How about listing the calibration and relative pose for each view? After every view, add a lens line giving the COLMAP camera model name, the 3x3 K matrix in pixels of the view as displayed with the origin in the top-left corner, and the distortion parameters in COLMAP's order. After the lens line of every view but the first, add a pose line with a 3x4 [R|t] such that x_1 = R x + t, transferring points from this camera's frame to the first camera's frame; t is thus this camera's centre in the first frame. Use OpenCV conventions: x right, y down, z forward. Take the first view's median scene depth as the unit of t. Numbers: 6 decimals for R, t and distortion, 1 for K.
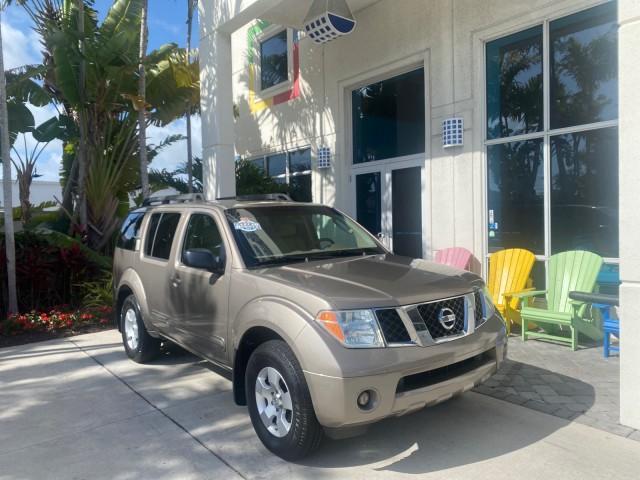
lens RADIAL K [[498.8, 0, 319.8], [0, 498.8, 253.5], [0, 0, 1]] dist [0.007031, 0.002629]
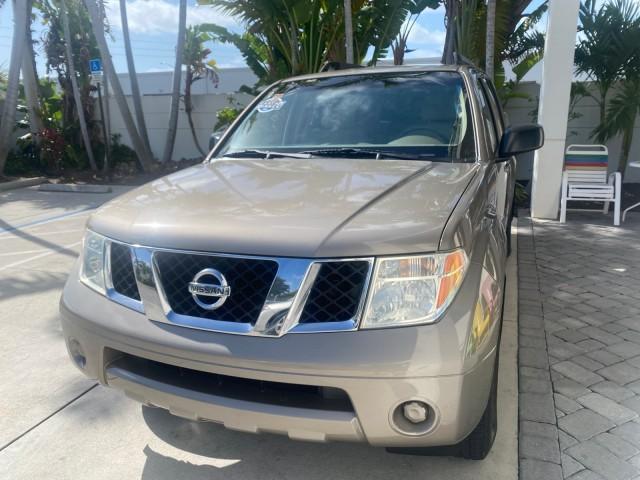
lens RADIAL K [[497.9, 0, 320.2], [0, 497.9, 236.6], [0, 0, 1]] dist [0.009573, -0.000886]
pose [[0.509961, 0.216683, -0.832459, 0.241218], [-0.039773, 0.972658, 0.228811, -0.013088], [0.859277, -0.083575, 0.504636, 0.286208]]
